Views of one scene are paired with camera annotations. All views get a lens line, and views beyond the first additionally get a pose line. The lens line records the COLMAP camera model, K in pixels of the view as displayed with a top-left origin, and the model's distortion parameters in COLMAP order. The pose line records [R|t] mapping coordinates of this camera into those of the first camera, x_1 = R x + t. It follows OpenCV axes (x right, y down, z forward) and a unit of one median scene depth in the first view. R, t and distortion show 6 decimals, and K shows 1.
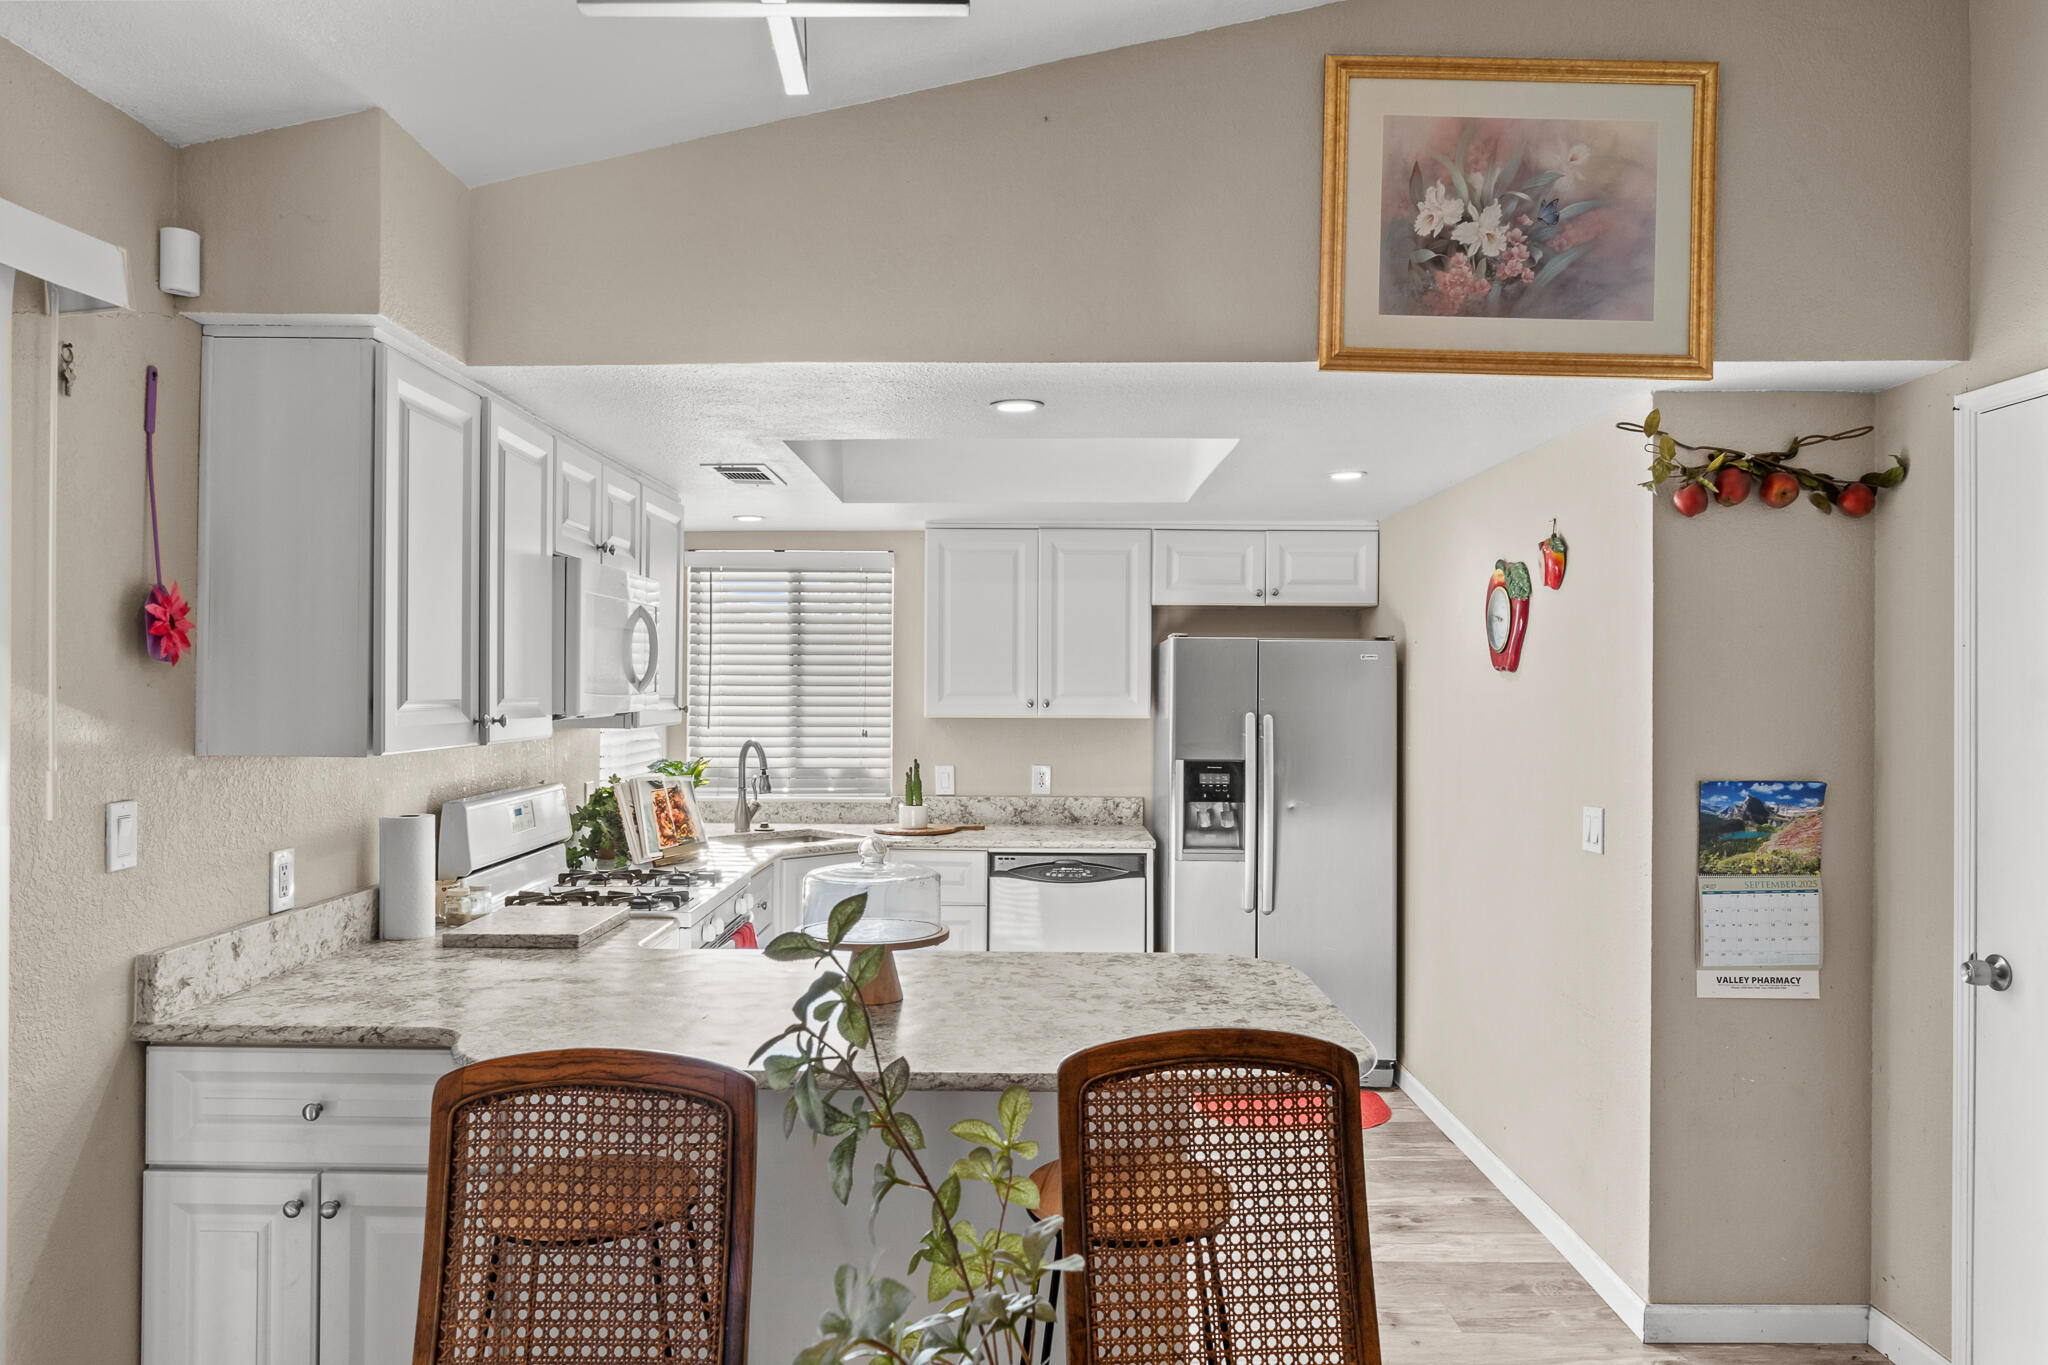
lens RADIAL K [[1348.5, 0, 1023.3], [0, 1348.5, 686.8], [0, 0, 1]] dist [-0.009155, 0.006940]
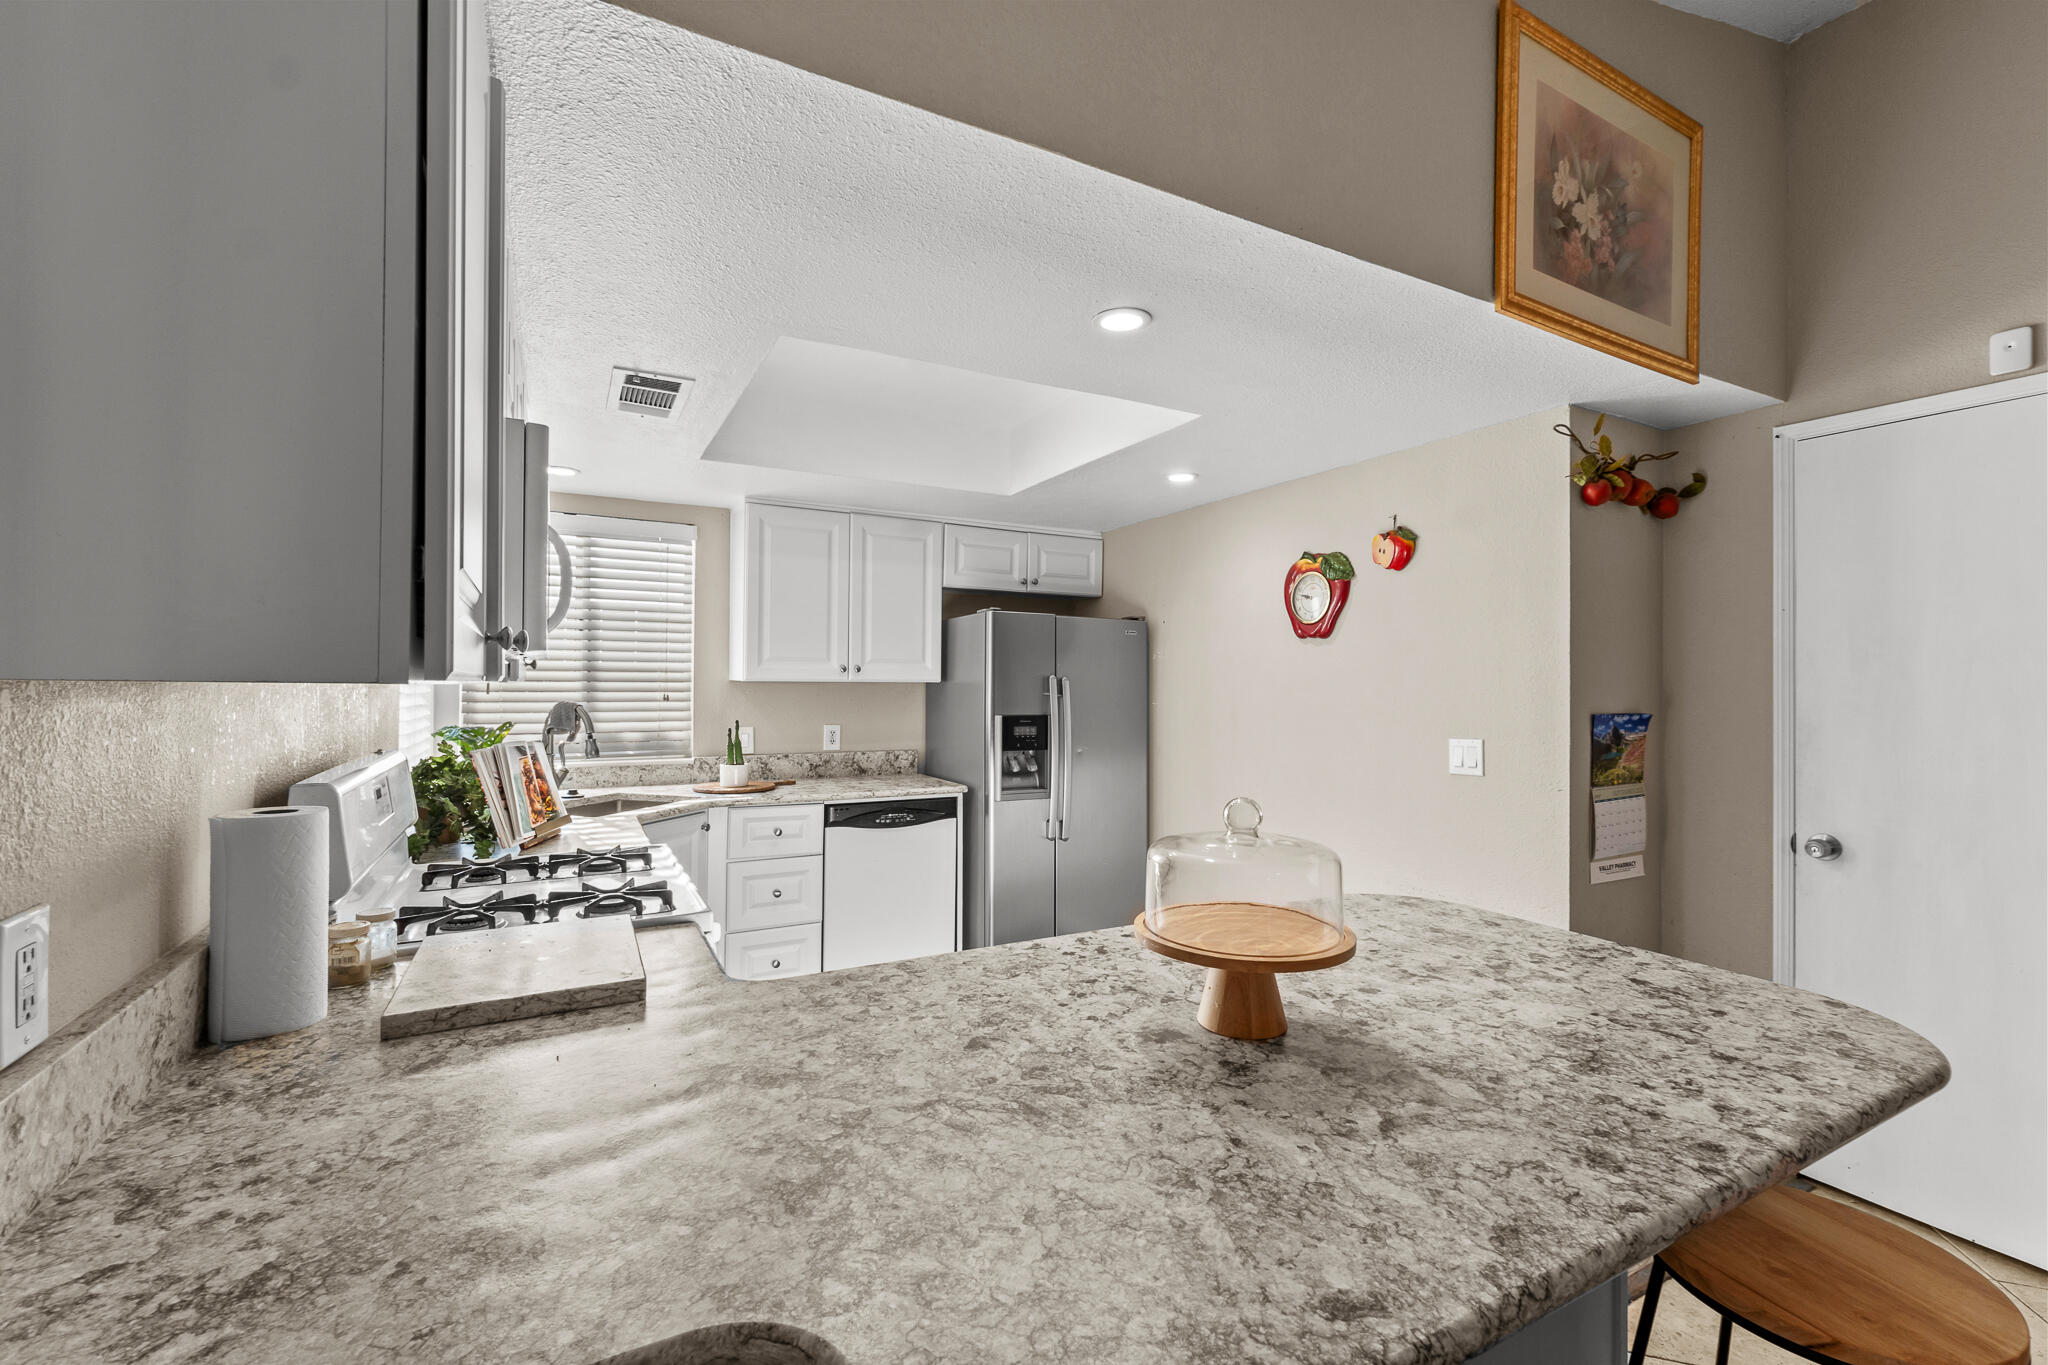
lens RADIAL K [[858.9, 0, 1025.0], [0, 858.9, 676.2], [0, 0, 1]] dist [0.007913, -0.001651]
pose [[0.878451, 0.006249, 0.477791, -0.359931], [-0.003078, 0.999968, -0.007421, 0.041743], [-0.477822, 0.005048, 0.878442, 0.540572]]
